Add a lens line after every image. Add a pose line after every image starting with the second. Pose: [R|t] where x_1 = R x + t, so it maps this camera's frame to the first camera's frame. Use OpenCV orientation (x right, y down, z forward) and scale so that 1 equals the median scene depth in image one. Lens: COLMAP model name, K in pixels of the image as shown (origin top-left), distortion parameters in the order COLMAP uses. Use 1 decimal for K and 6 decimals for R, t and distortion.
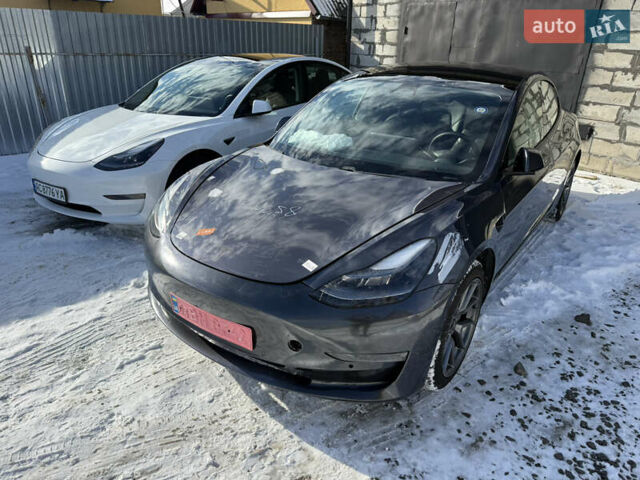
lens RADIAL K [[451.9, 0, 324.3], [0, 451.9, 242.7], [0, 0, 1]] dist [0.020943, -0.028554]
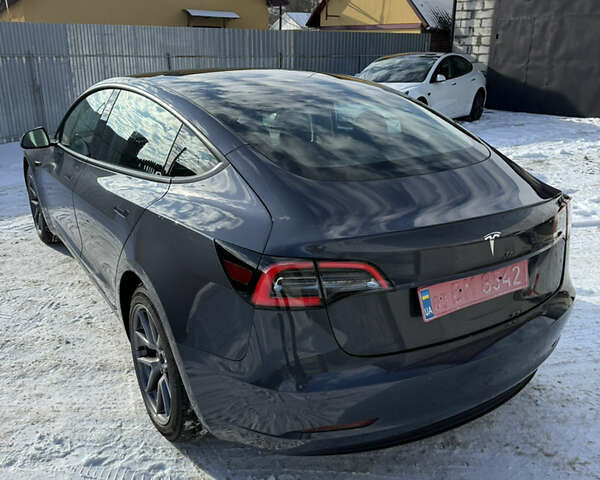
lens RADIAL K [[558.1, 0, 300.0], [0, 558.1, 240.0], [0, 0, 1]] dist [0.096074, -0.169672]
pose [[0.997981, 0.000016, -0.063517, -1.001551], [-0.005596, 0.996133, -0.087679, 1.024511], [0.063270, 0.087857, 0.994122, -2.330237]]
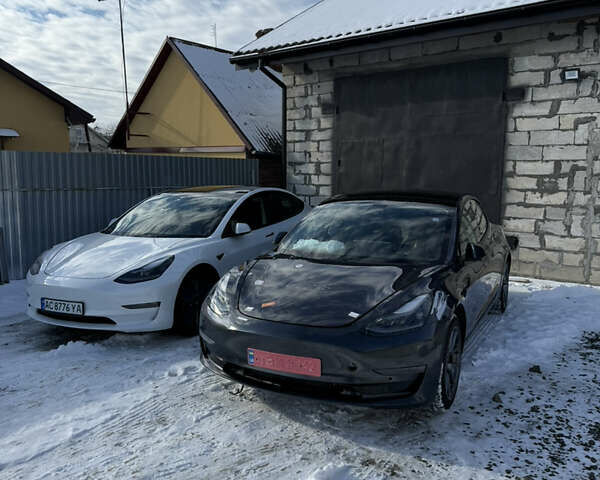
lens RADIAL K [[550.9, 0, 303.6], [0, 550.9, 240.4], [0, 0, 1]] dist [0.140059, -0.300640]
pose [[0.987851, -0.039481, 0.150304, -0.339185], [0.080925, 0.956394, -0.280646, 0.231446], [-0.132670, 0.289399, 0.947970, -0.587855]]
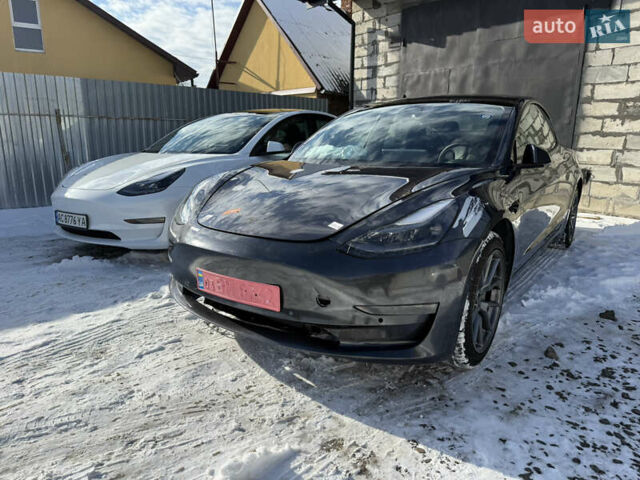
lens RADIAL K [[451.0, 0, 324.4], [0, 451.0, 240.7], [0, 0, 1]] dist [0.024667, -0.033721]
pose [[0.999808, -0.019166, -0.004097, -0.039903], [0.018061, 0.982154, -0.187210, 0.199790], [0.007612, 0.187100, 0.982311, 0.001440]]
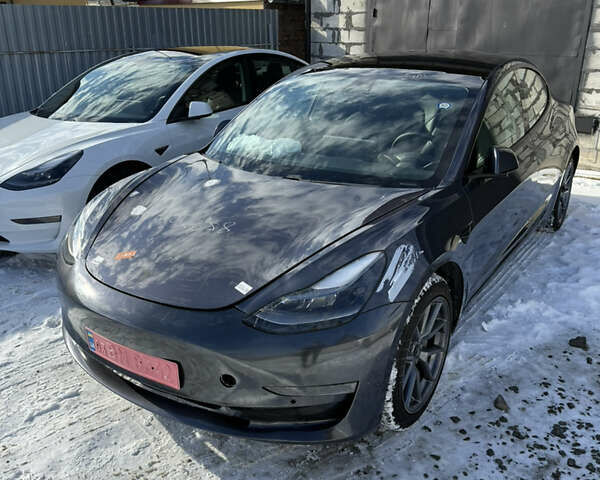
lens RADIAL K [[560.3, 0, 302.5], [0, 560.3, 241.4], [0, 0, 1]] dist [0.072162, -0.123564]
pose [[0.999239, -0.037145, 0.011876, 0.053296], [0.037725, 0.997879, -0.053054, 0.016587], [-0.009880, 0.053461, 0.998521, -0.070362]]
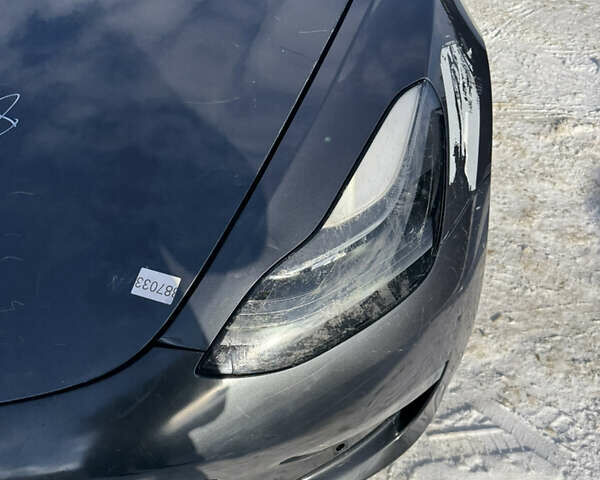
lens RADIAL K [[558.1, 0, 300.0], [0, 558.1, 240.0], [0, 0, 1]] dist [0.096074, -0.169672]
pose [[0.860730, -0.412975, 0.297651, -0.035725], [0.261796, 0.860556, 0.436929, -0.096583], [-0.436586, -0.298154, 0.848821, 0.439683]]
